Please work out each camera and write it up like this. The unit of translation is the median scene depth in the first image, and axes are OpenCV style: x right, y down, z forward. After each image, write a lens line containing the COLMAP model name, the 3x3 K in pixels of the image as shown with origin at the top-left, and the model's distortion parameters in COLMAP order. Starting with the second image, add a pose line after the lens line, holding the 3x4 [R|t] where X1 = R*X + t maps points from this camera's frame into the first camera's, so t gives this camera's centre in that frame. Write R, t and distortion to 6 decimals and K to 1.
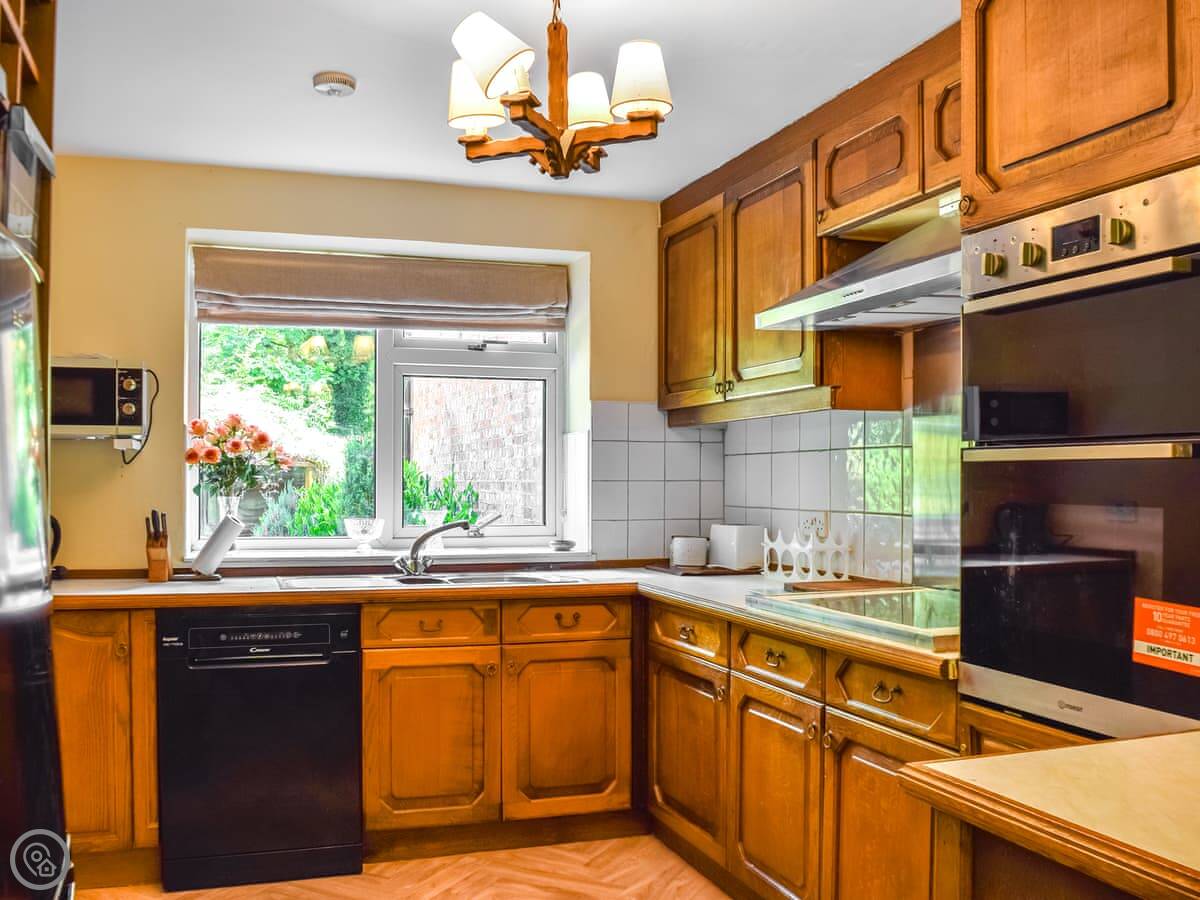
lens RADIAL K [[1171.5, 0, 600.0], [0, 1171.5, 450.0], [0, 0, 1]] dist [-0.001580, -0.250209]
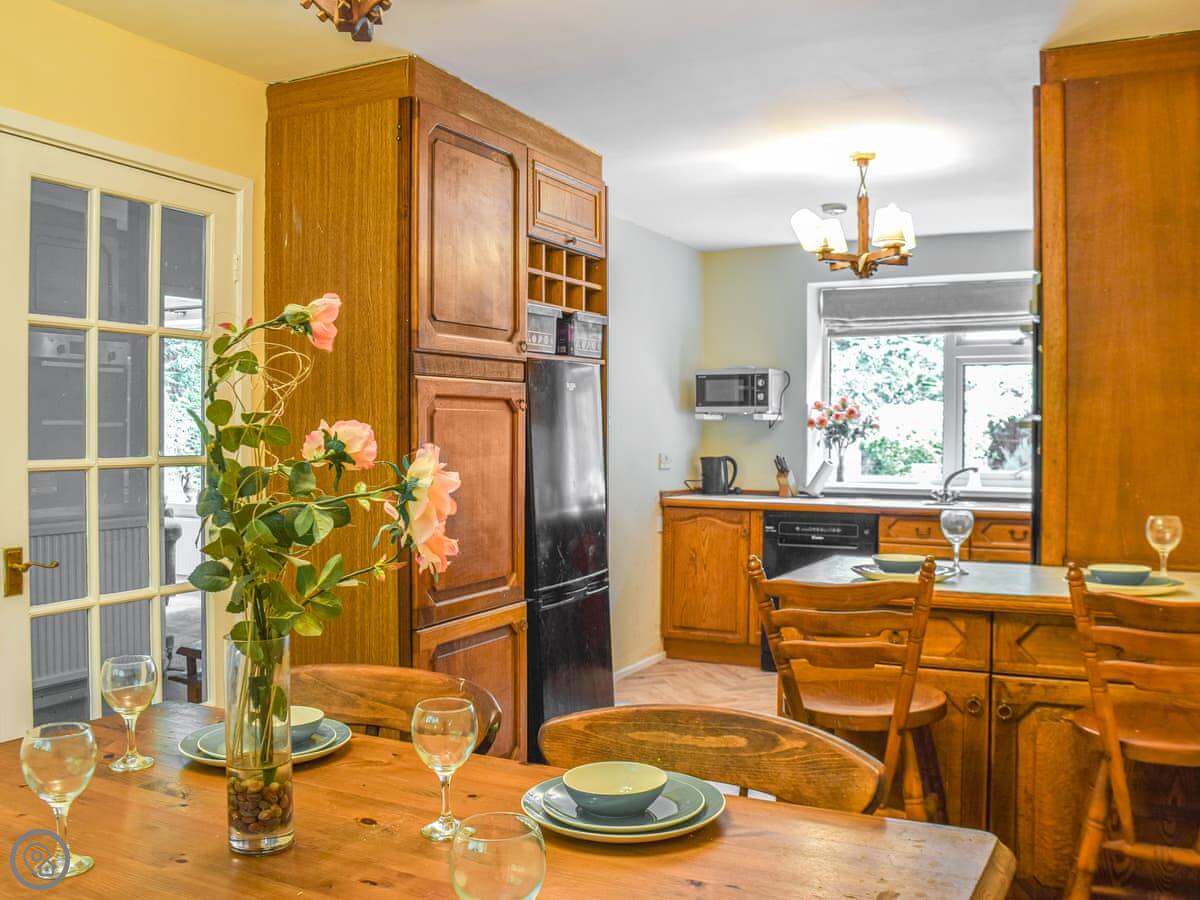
lens RADIAL K [[1171.5, 0, 600.0], [0, 1171.5, 450.0], [0, 0, 1]] dist [-0.001580, -0.250209]
pose [[0.725748, 0.015350, -0.687790, 0.621826], [0.011254, 0.999352, 0.034179, -0.017792], [0.687869, -0.032545, 0.725105, -0.434316]]
